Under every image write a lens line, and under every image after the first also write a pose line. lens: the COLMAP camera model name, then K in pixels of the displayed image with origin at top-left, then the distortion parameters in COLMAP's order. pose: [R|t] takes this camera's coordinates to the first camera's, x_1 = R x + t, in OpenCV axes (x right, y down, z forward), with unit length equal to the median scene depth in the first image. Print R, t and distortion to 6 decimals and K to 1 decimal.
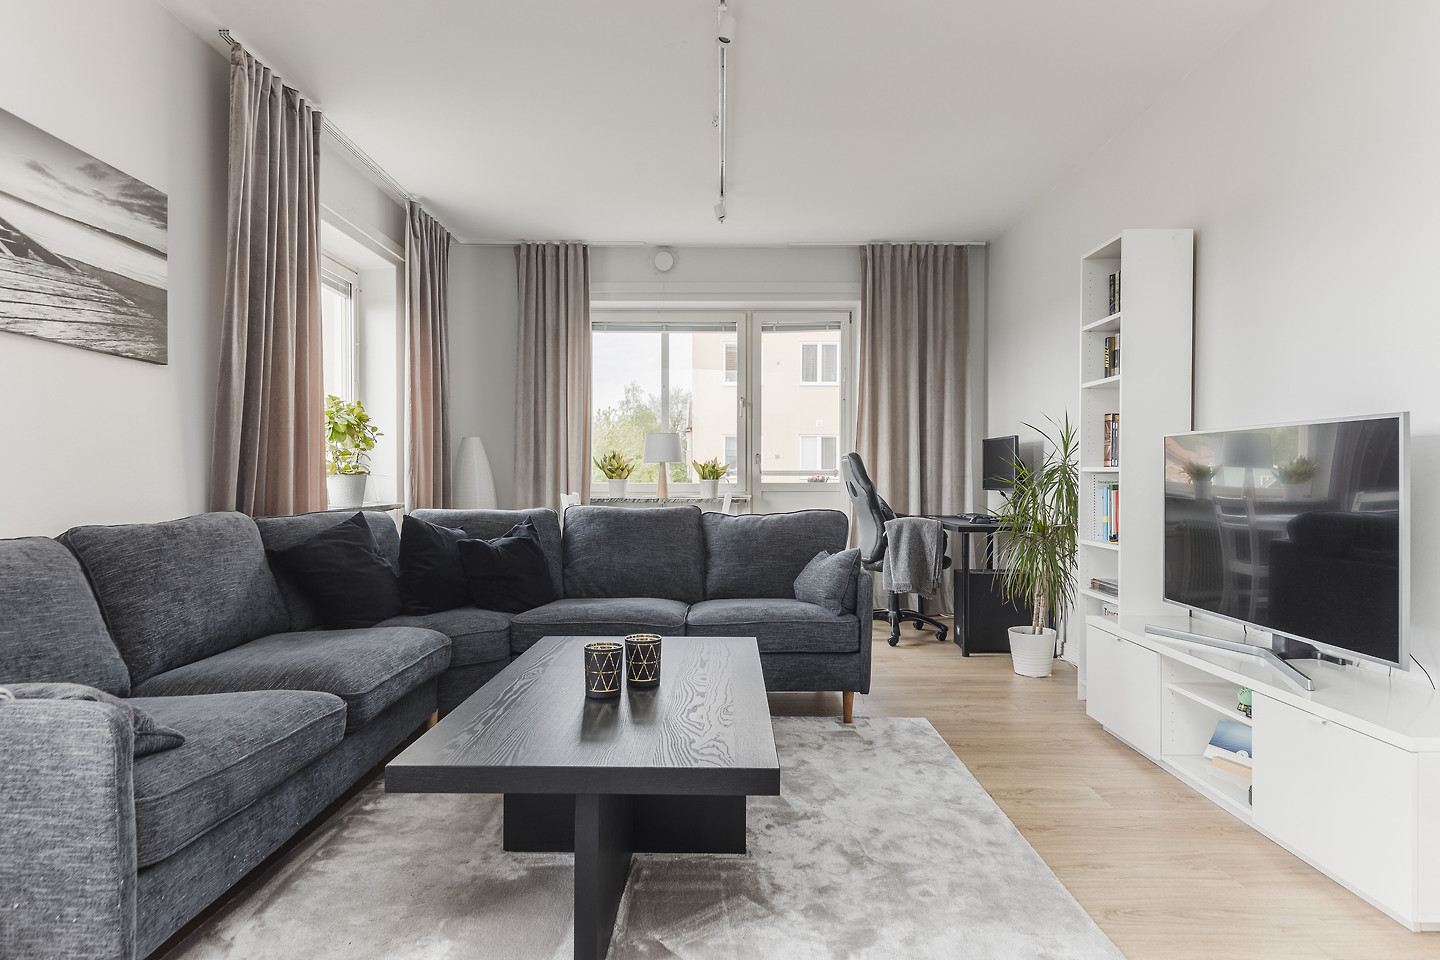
lens RADIAL K [[840.1, 0, 729.5], [0, 840.1, 478.2], [0, 0, 1]] dist [0.026218, -0.001565]
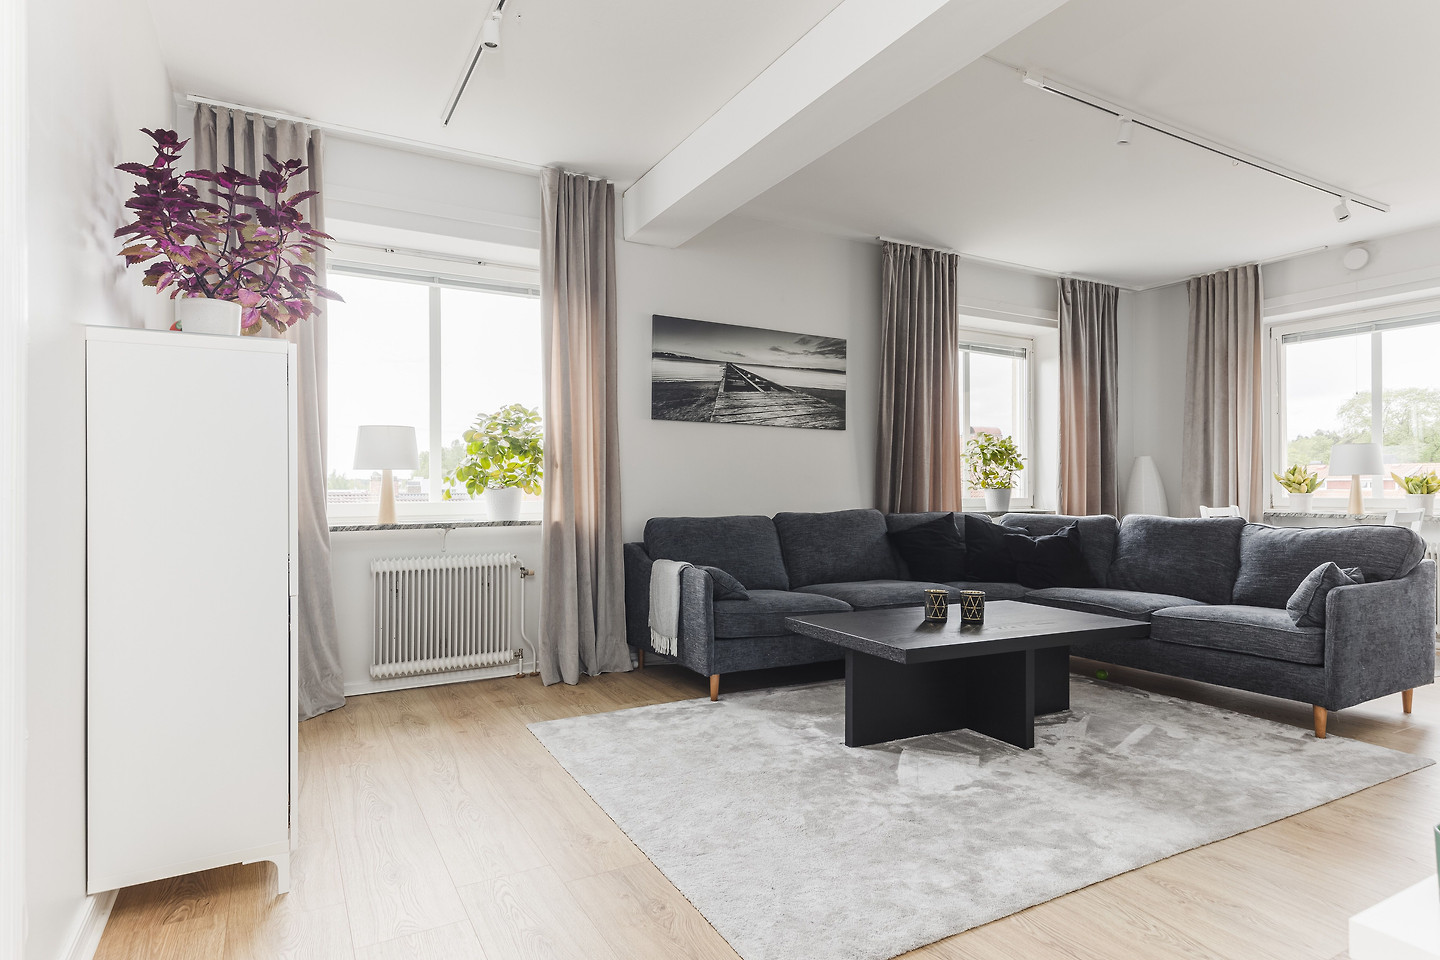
lens RADIAL K [[805.3, 0, 728.9], [0, 805.3, 483.5], [0, 0, 1]] dist [0.040382, -0.003754]
pose [[0.500445, -0.004854, -0.865755, 0.651120], [-0.003607, 0.999964, -0.007692, -0.000399], [0.865761, 0.006972, 0.500409, -0.097043]]
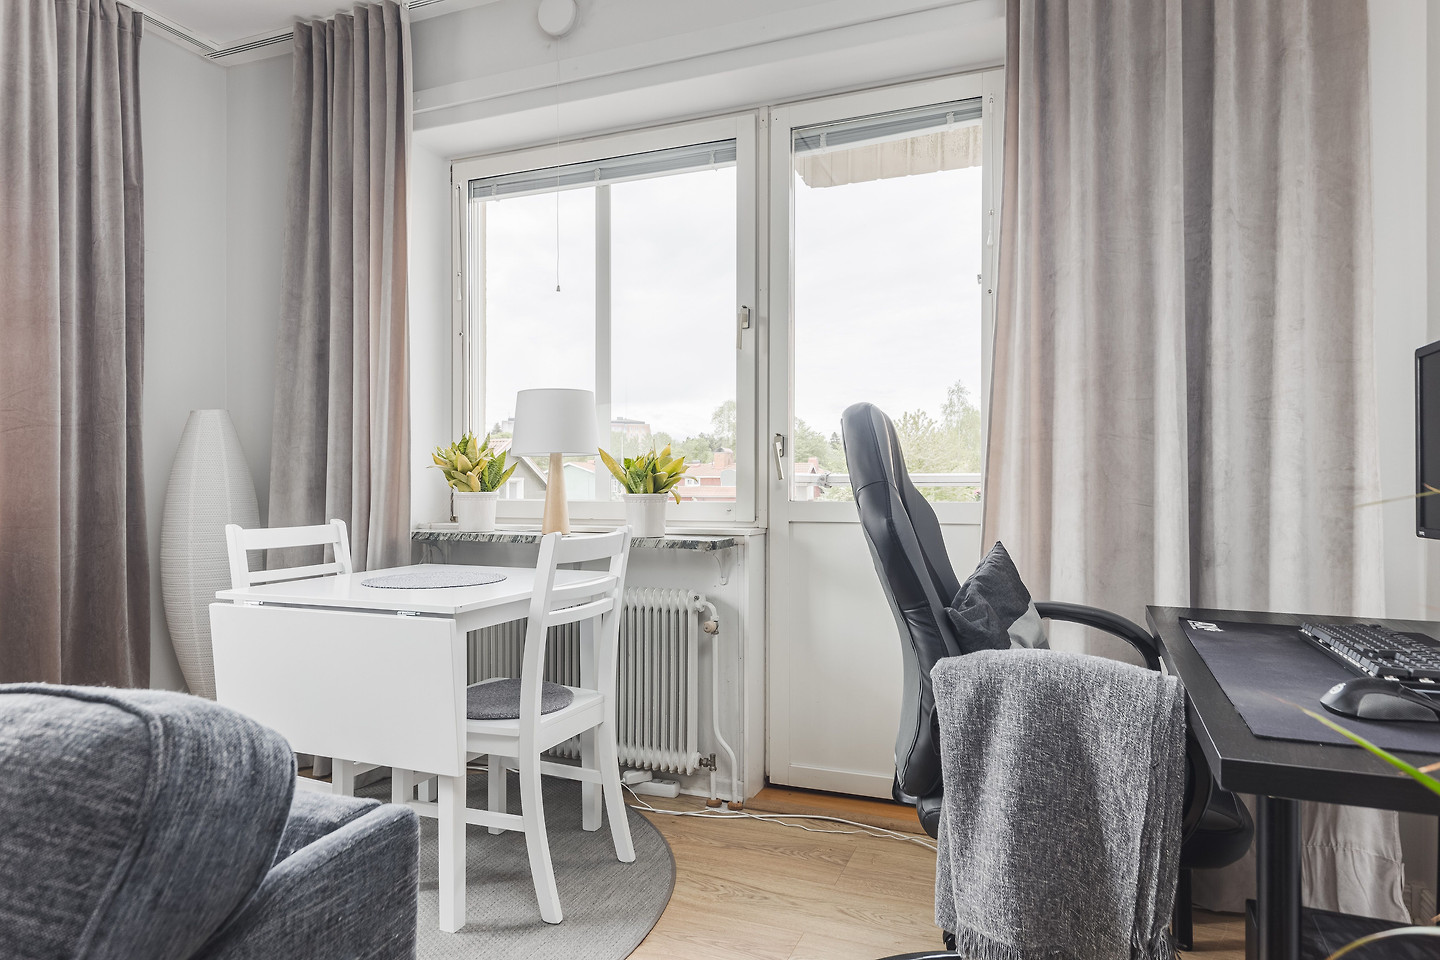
lens RADIAL K [[864.0, 0, 725.3], [0, 864.0, 483.5], [0, 0, 1]] dist [0.001716, 0.000708]
pose [[0.917596, 0.000641, -0.397513, 0.344605], [-0.004085, 0.999961, -0.007816, -0.000115], [0.397492, 0.008796, 0.917563, 1.093278]]
